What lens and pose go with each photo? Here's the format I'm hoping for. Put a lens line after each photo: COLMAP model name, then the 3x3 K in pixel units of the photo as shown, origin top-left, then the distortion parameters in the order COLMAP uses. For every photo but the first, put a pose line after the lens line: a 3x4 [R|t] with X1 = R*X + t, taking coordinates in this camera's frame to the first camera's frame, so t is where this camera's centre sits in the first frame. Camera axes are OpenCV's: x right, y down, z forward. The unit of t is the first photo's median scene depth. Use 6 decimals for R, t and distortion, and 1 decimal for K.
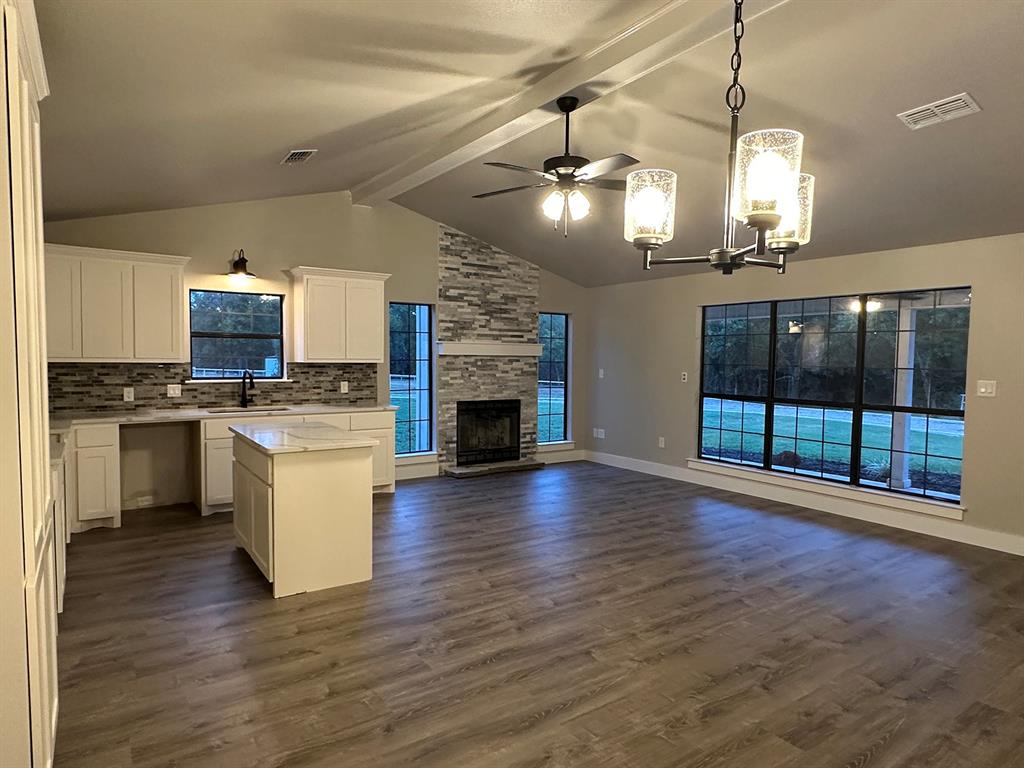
lens RADIAL K [[615.2, 0, 511.9], [0, 615.2, 392.8], [0, 0, 1]] dist [-0.004608, -0.001213]
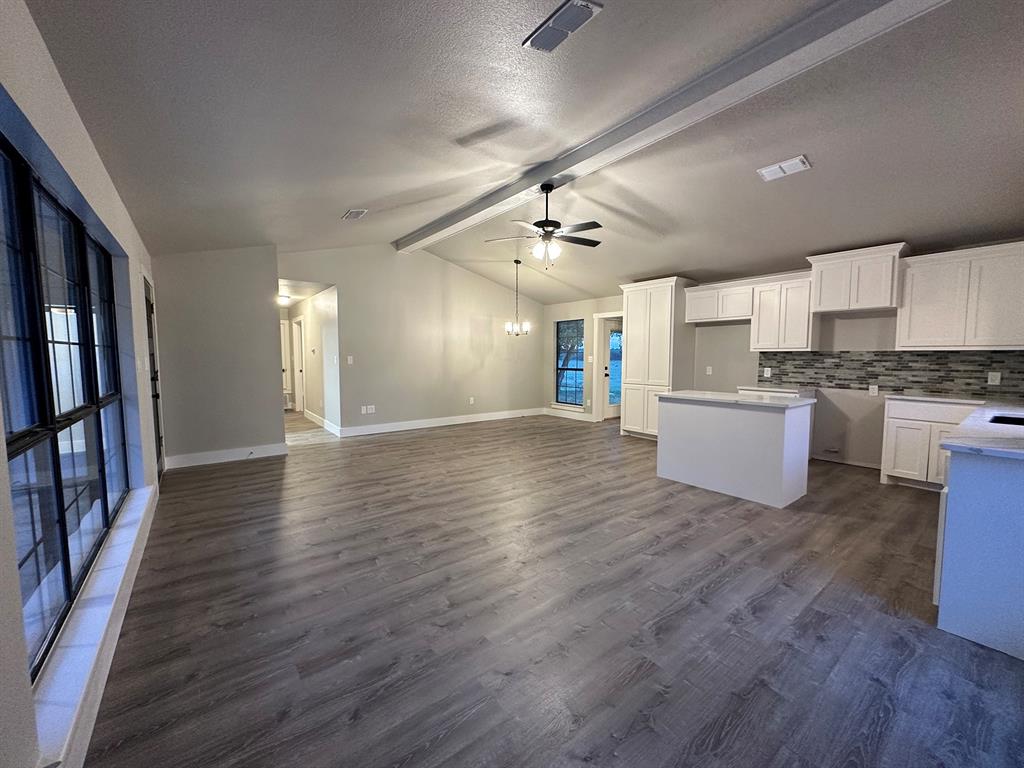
lens RADIAL K [[408.1, 0, 512.0], [0, 408.1, 384.0], [0, 0, 1]] dist [-0.001741, -0.000037]
pose [[-0.998339, -0.006183, -0.057281, 0.123422], [-0.013630, 0.991349, 0.130545, -0.045817], [0.055979, 0.131109, -0.989786, 1.083927]]
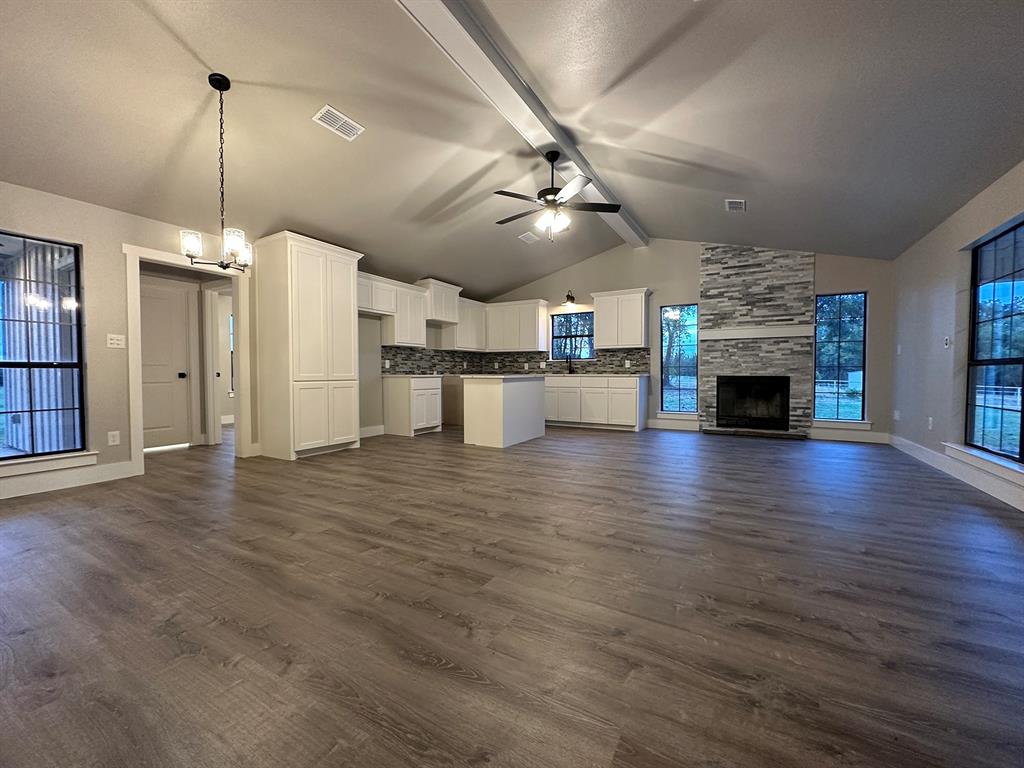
lens RADIAL K [[408.1, 0, 512.0], [0, 408.1, 384.0], [0, 0, 1]] dist [-0.001741, -0.000037]
pose [[0.433727, 0.014226, -0.900932, 0.495995], [-0.048504, 0.998794, -0.007579, 0.058715], [0.899738, 0.046986, 0.433894, 0.244530]]
